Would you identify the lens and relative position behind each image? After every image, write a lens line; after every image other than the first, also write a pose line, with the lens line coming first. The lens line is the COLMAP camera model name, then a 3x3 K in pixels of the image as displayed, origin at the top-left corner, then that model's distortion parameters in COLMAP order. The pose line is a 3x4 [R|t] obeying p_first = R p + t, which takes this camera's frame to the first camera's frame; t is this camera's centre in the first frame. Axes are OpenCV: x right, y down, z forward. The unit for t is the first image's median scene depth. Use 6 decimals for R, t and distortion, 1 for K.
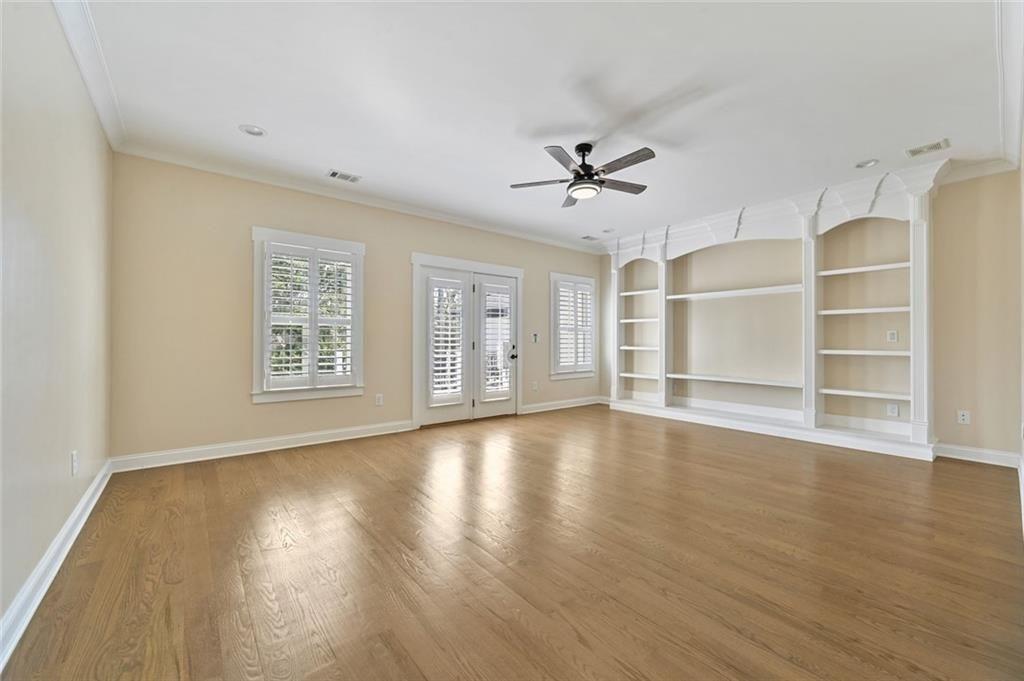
lens RADIAL K [[404.9, 0, 512.8], [0, 404.9, 337.6], [0, 0, 1]] dist [-0.001198, -0.000051]
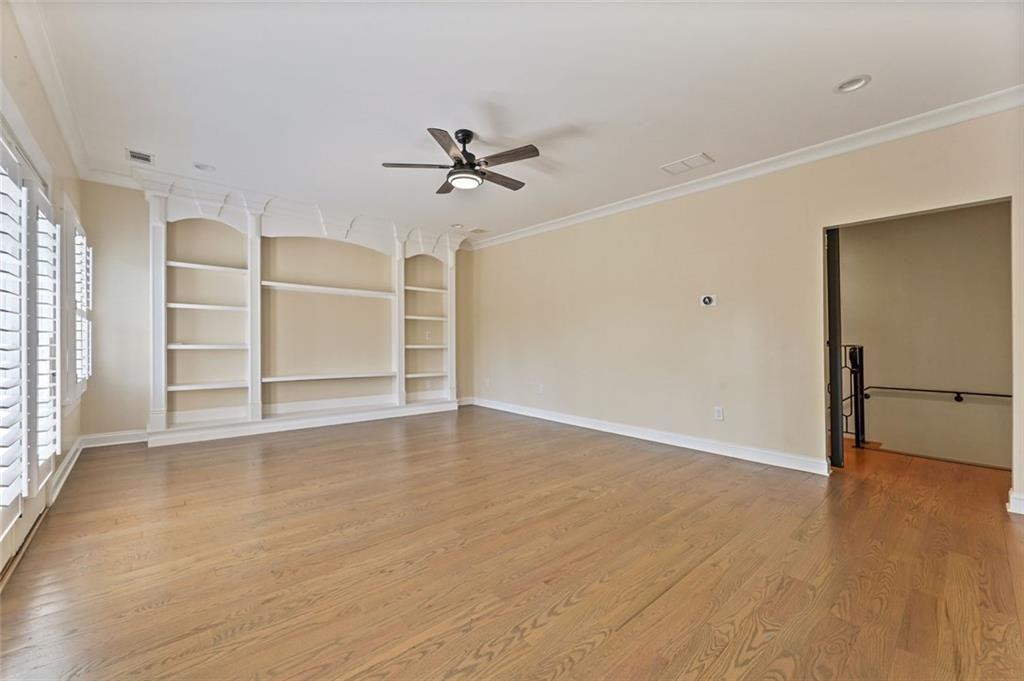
lens RADIAL K [[412.0, 0, 513.2], [0, 412.0, 335.1], [0, 0, 1]] dist [-0.000043, 0.000321]
pose [[-0.051390, 0.006930, 0.998655, -0.603610], [-0.019398, 0.999780, -0.007936, 0.001447], [-0.998490, -0.019780, -0.051245, 0.717152]]
